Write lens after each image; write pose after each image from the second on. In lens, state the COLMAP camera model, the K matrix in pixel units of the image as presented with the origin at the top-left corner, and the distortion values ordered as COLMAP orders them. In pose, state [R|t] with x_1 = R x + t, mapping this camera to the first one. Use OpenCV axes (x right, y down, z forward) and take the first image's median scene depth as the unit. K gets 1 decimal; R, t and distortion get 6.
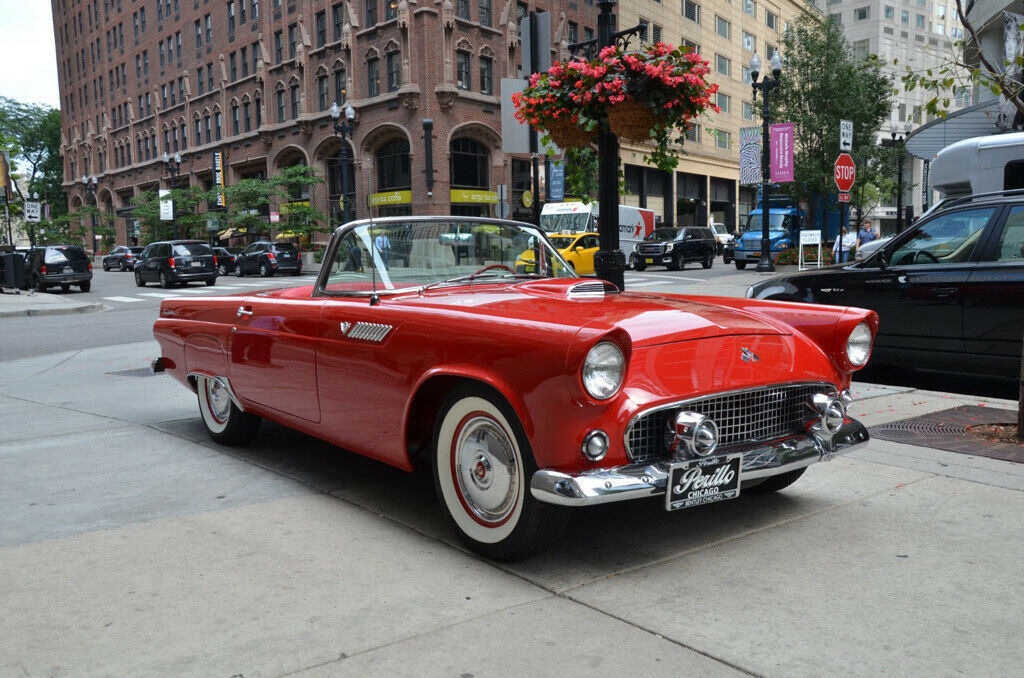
lens RADIAL K [[921.9, 0, 512.0], [0, 921.9, 339.0], [0, 0, 1]] dist [-0.110023, 0.194532]
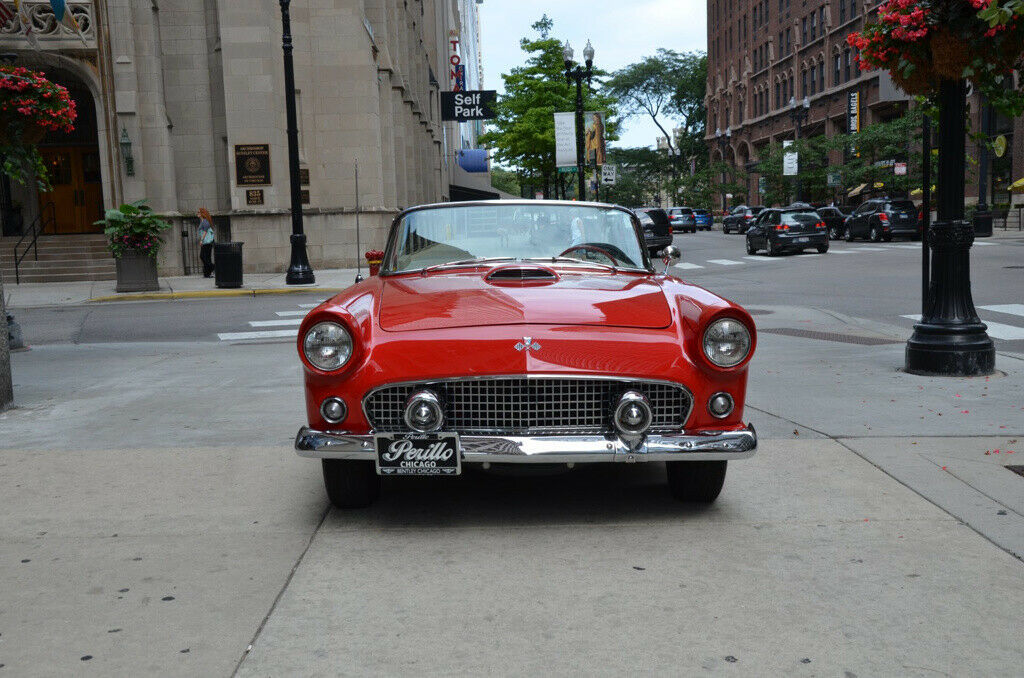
lens RADIAL K [[1083.2, 0, 502.5], [0, 1083.2, 339.1], [0, 0, 1]] dist [-0.037427, 0.297348]
pose [[0.796862, 0.059064, -0.601267, 0.879083], [-0.044864, 0.998247, 0.038602, -0.030143], [0.602493, -0.003785, 0.798115, 0.023123]]
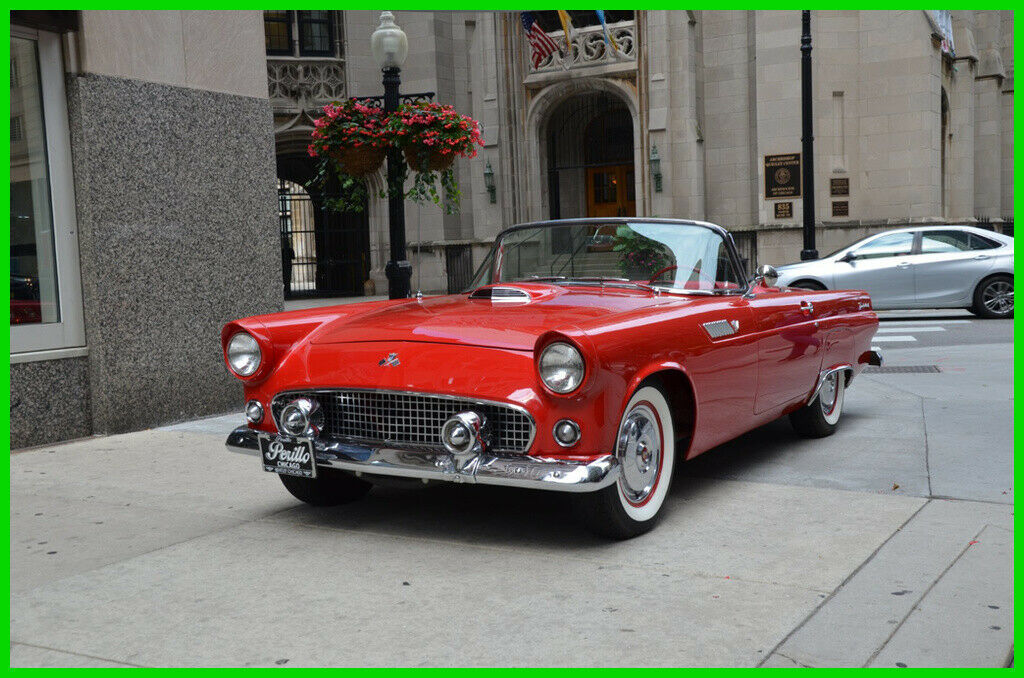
lens RADIAL K [[1160.3, 0, 512.0], [0, 1160.3, 339.0], [0, 0, 1]] dist [0.000211, 0.420156]
pose [[0.380789, 0.069168, -0.922071, 1.422194], [-0.063229, 0.996812, 0.048663, -0.074383], [0.922498, 0.039771, 0.383949, 0.563575]]
